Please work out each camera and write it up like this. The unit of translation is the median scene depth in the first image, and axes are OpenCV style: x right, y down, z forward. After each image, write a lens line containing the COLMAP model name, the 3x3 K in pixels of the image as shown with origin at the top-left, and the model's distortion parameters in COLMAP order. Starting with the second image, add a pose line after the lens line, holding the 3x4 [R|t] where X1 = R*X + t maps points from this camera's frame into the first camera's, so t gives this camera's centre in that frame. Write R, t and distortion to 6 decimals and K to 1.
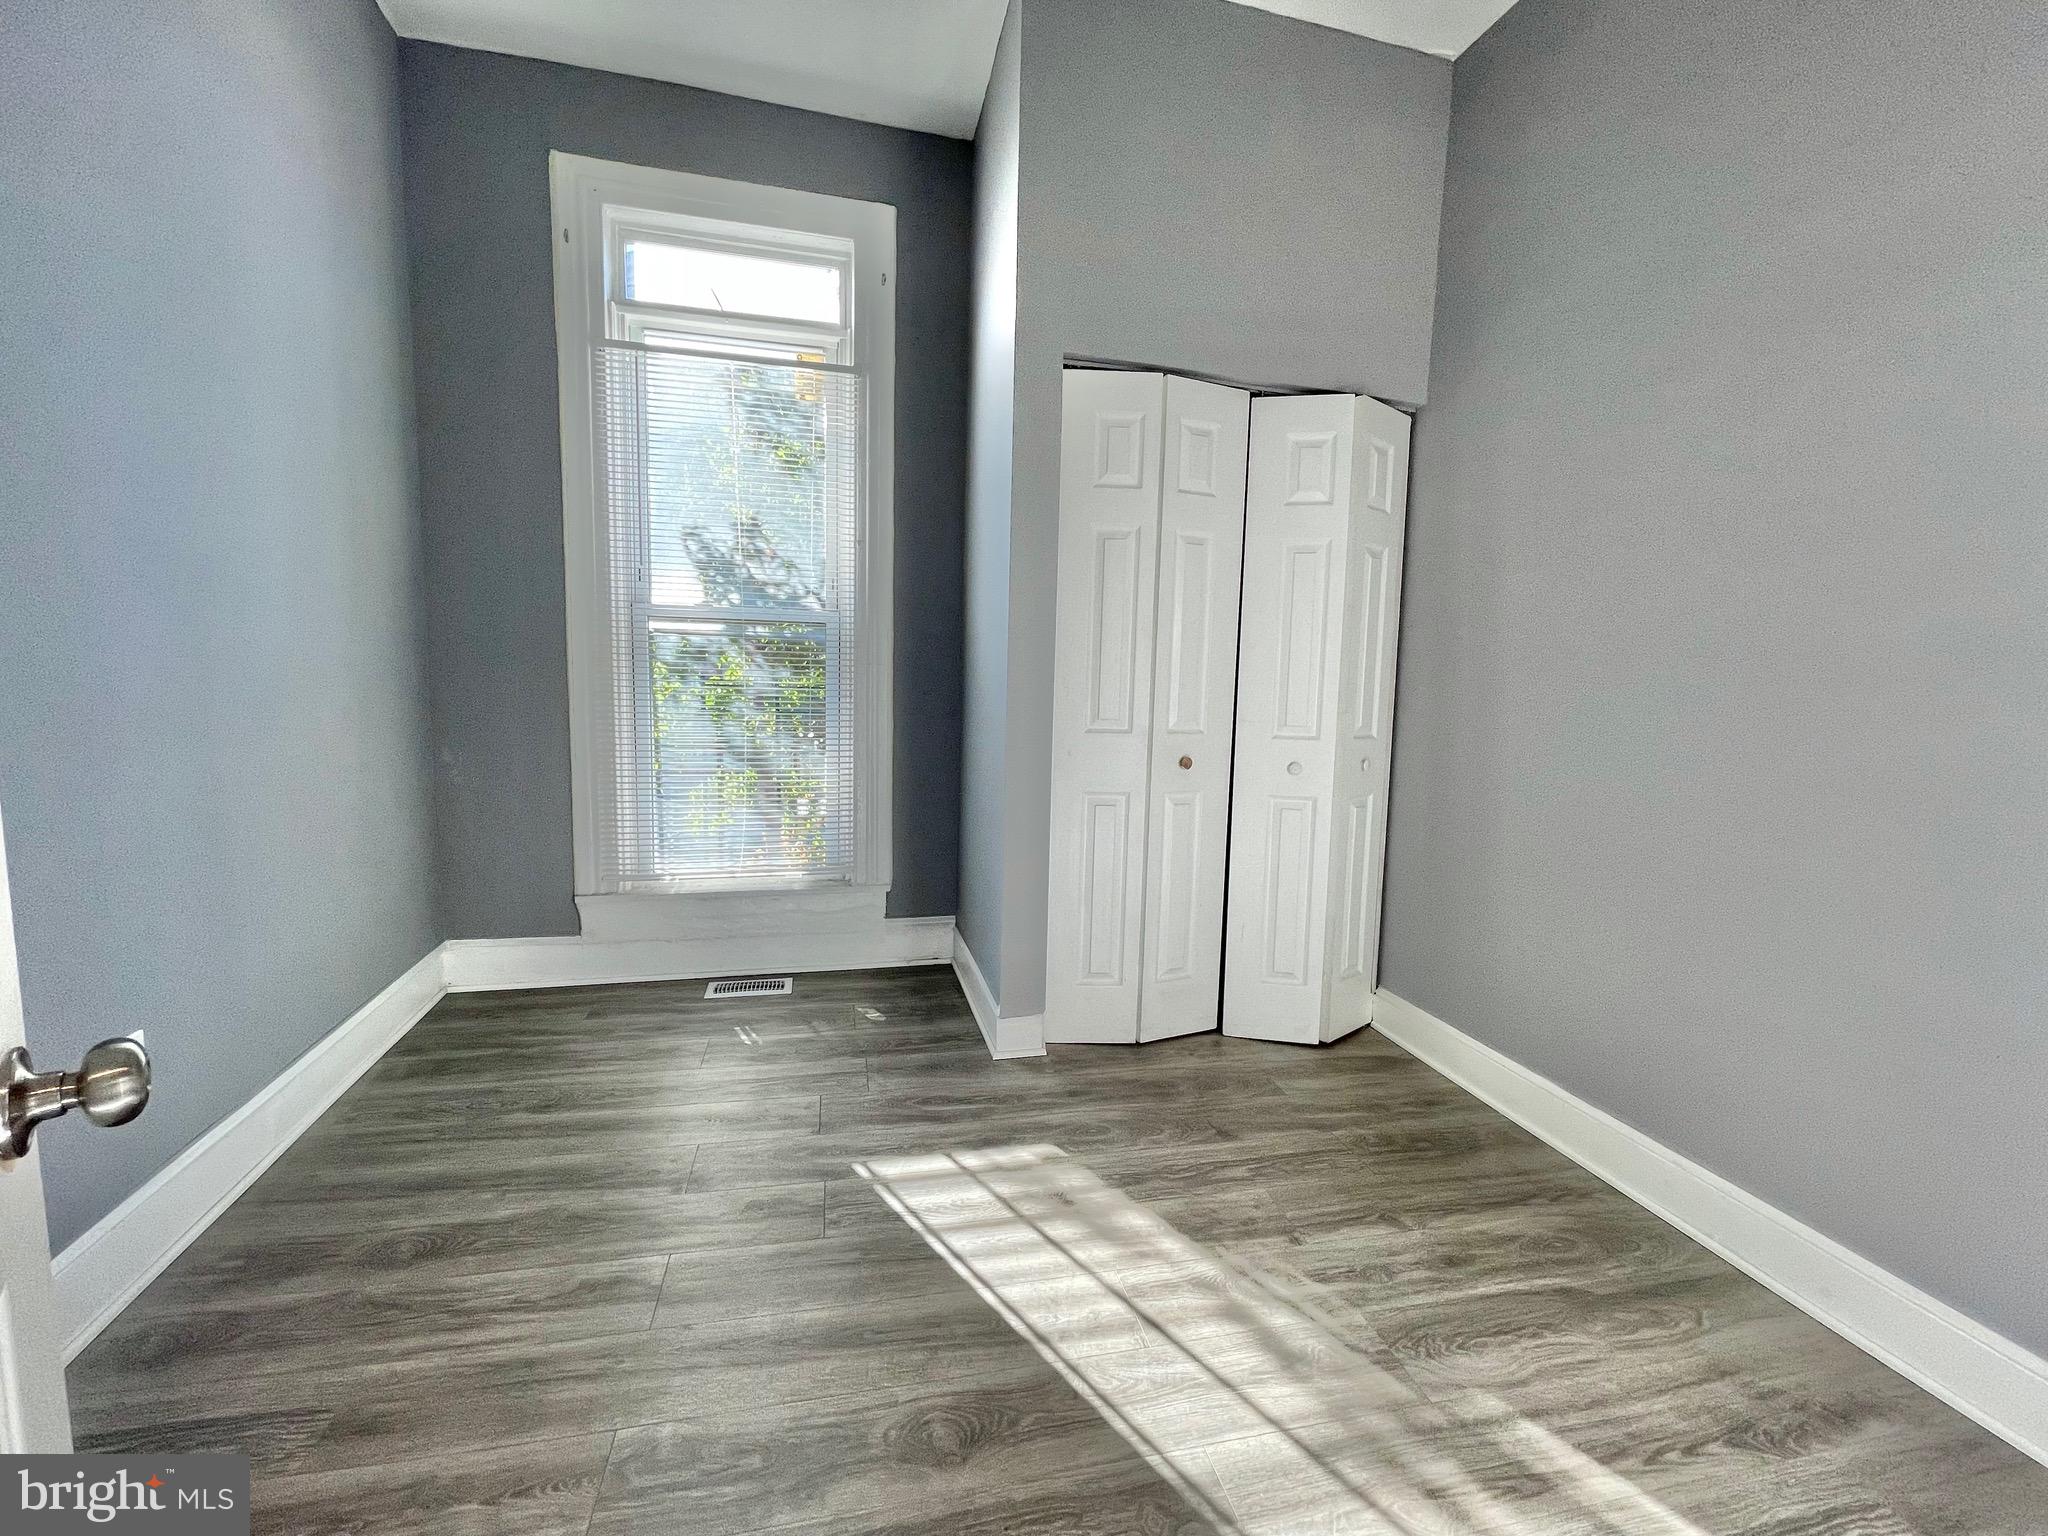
lens RADIAL K [[830.3, 0, 1025.0], [0, 830.3, 768.8], [0, 0, 1]] dist [0.000704, 0.001763]
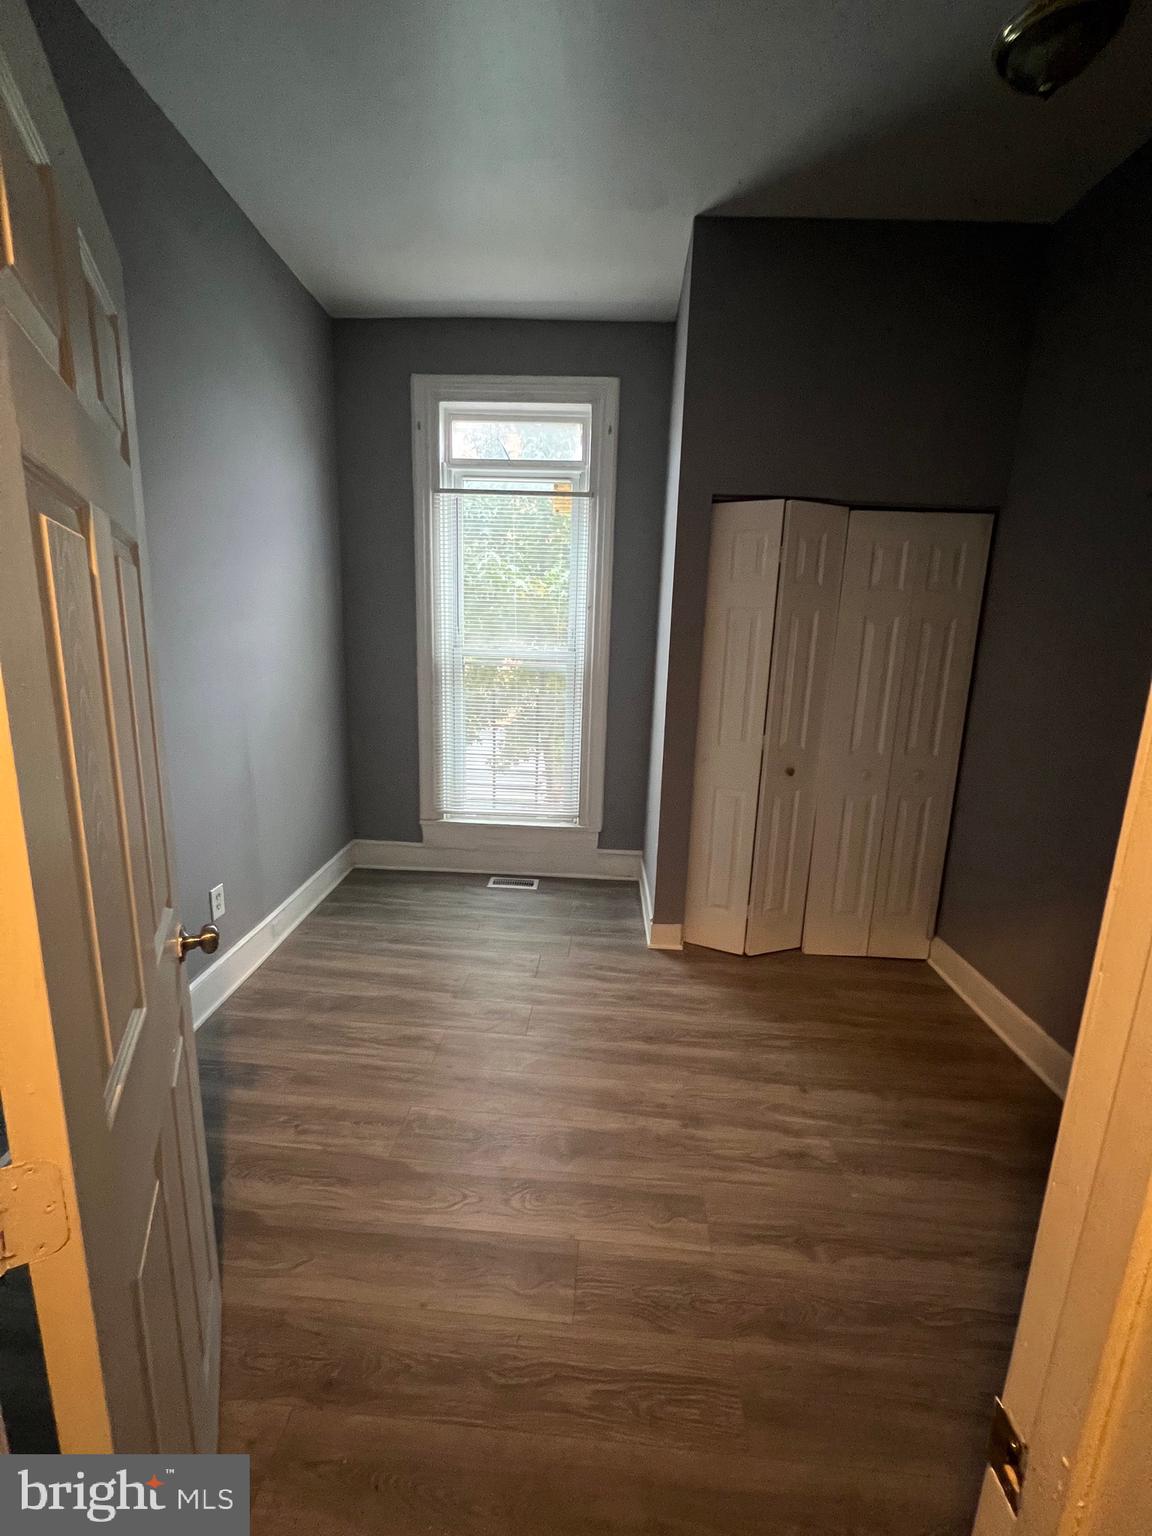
lens RADIAL K [[615.0, 0, 580.6], [0, 615.0, 764.5], [0, 0, 1]] dist [0.007424, -0.000458]
pose [[0.959990, 0.057971, -0.273969, 0.161154], [-0.036464, 0.995886, 0.082955, -0.106657], [0.277651, -0.069646, 0.958154, -0.161641]]
